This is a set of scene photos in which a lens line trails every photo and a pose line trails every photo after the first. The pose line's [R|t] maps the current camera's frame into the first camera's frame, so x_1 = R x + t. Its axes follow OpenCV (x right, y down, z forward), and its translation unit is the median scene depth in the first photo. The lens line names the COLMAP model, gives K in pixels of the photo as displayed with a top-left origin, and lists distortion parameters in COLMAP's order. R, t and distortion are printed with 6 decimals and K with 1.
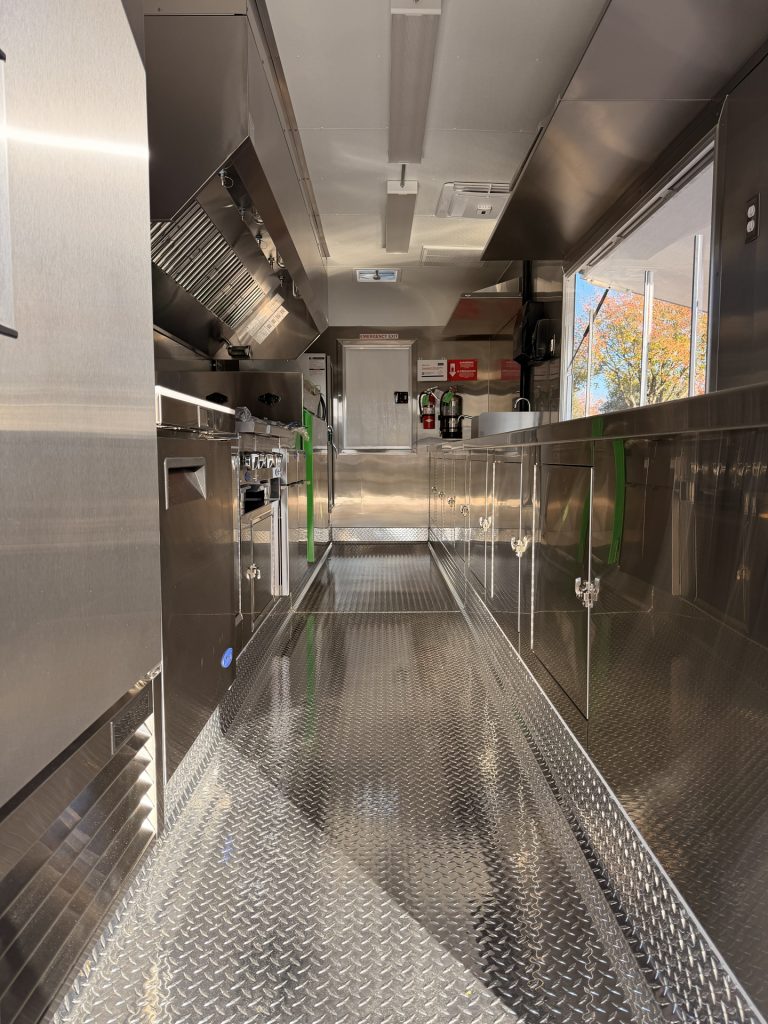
lens RADIAL K [[717.1, 0, 386.0], [0, 717.1, 520.2], [0, 0, 1]] dist [0.071011, -0.093953]
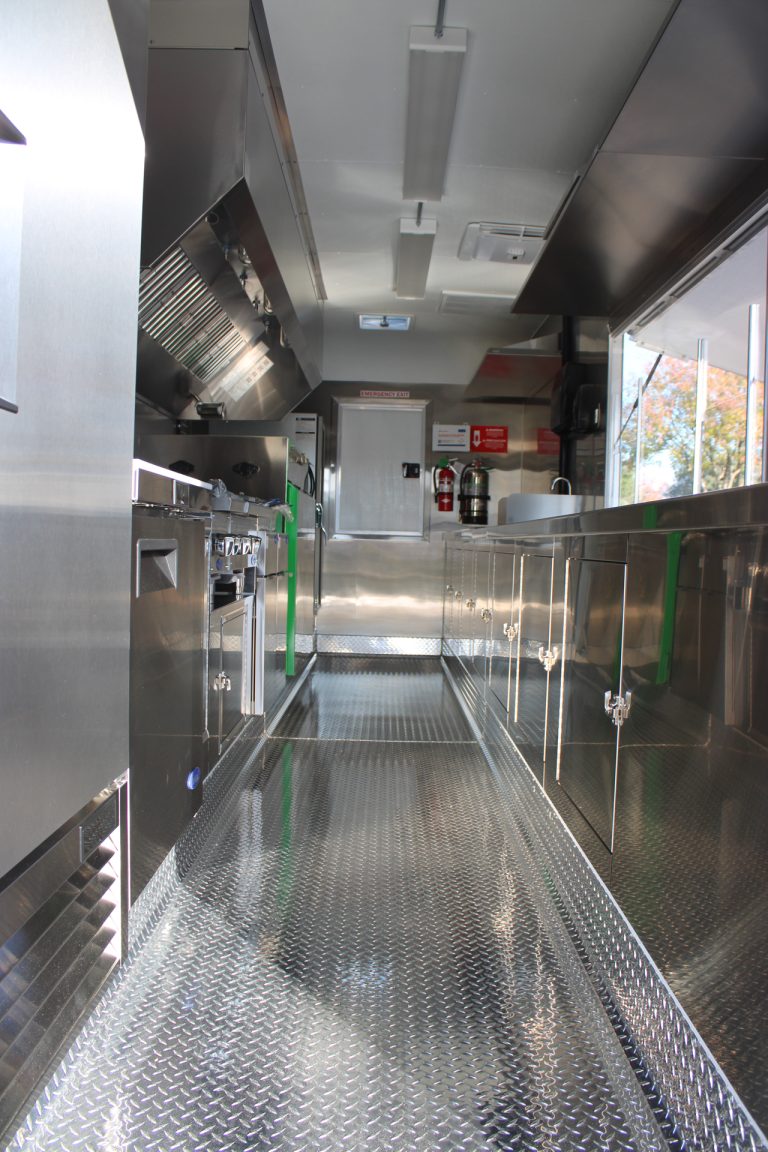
lens RADIAL K [[948.6, 0, 402.0], [0, 948.6, 574.9], [0, 0, 1]] dist [-0.137470, 0.104464]
pose [[0.999495, 0.028548, 0.013960, 0.000078], [-0.027706, 0.997981, -0.057147, 0.004752], [-0.015563, 0.056731, 0.998268, -0.050140]]
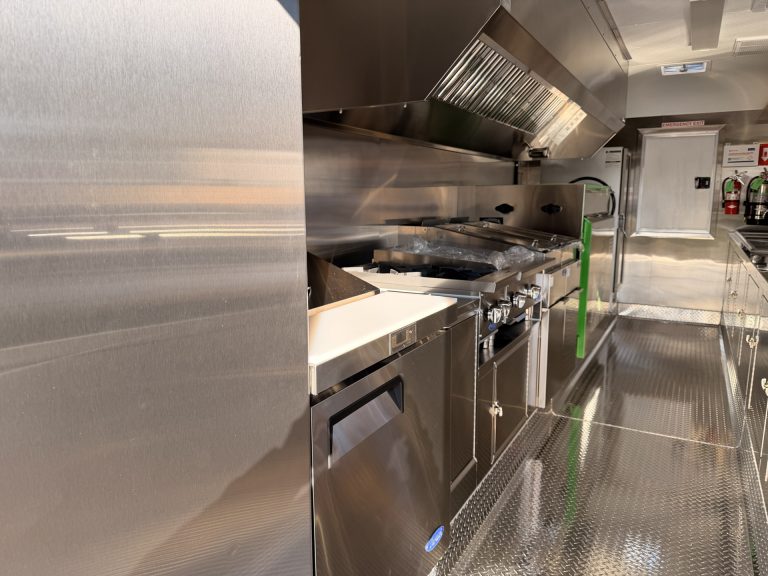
lens RADIAL K [[544.8, 0, 379.0], [0, 544.8, 289.6], [0, 0, 1]] dist [0.027460, -0.034289]
pose [[0.864952, 0.083288, -0.494896, 0.036685], [-0.044304, 0.994955, 0.090012, -0.117528], [0.499896, -0.055930, 0.864278, 0.146784]]
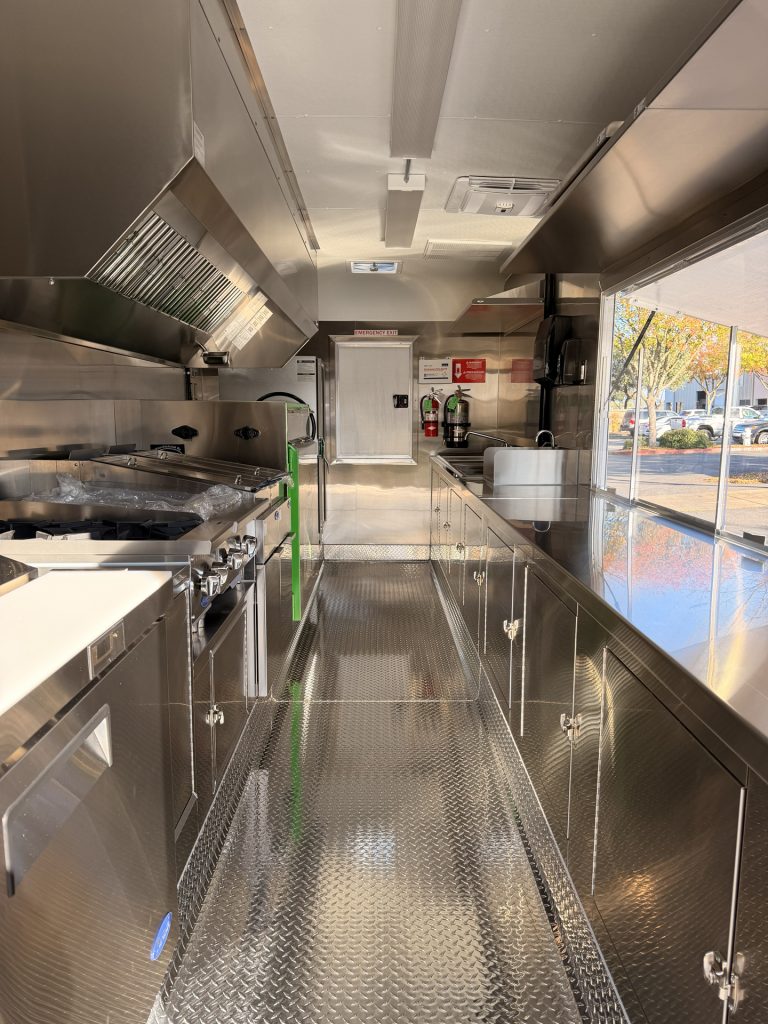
lens RADIAL K [[717.1, 0, 380.2], [0, 717.1, 518.3], [0, 0, 1]] dist [0.071011, -0.093953]
pose [[0.999992, 0.003988, -0.000861, -0.004774], [-0.003935, 0.998478, 0.055004, -0.124809], [0.001079, -0.055000, 0.998486, 0.161172]]
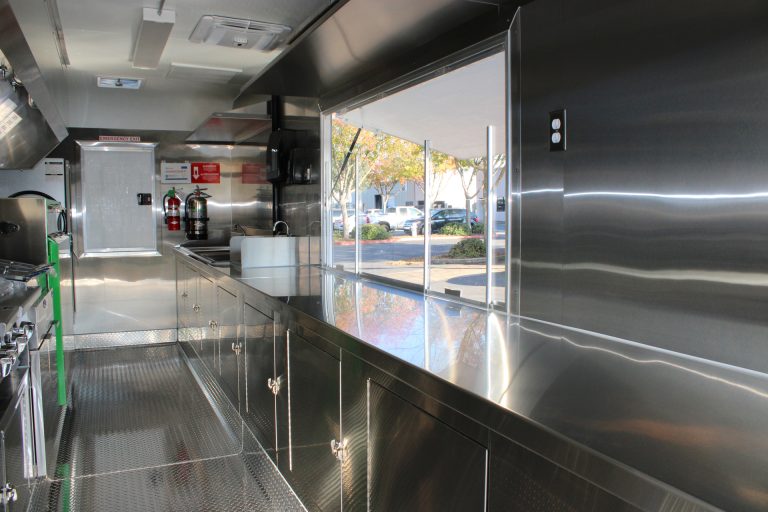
lens RADIAL K [[632.4, 0, 381.7], [0, 632.4, 254.6], [0, 0, 1]] dist [-0.137470, 0.104464]
pose [[0.914541, -0.030674, 0.403328, -0.046029], [0.040355, 0.999065, -0.015524, -0.114301], [-0.402474, 0.030473, 0.914924, 0.140498]]
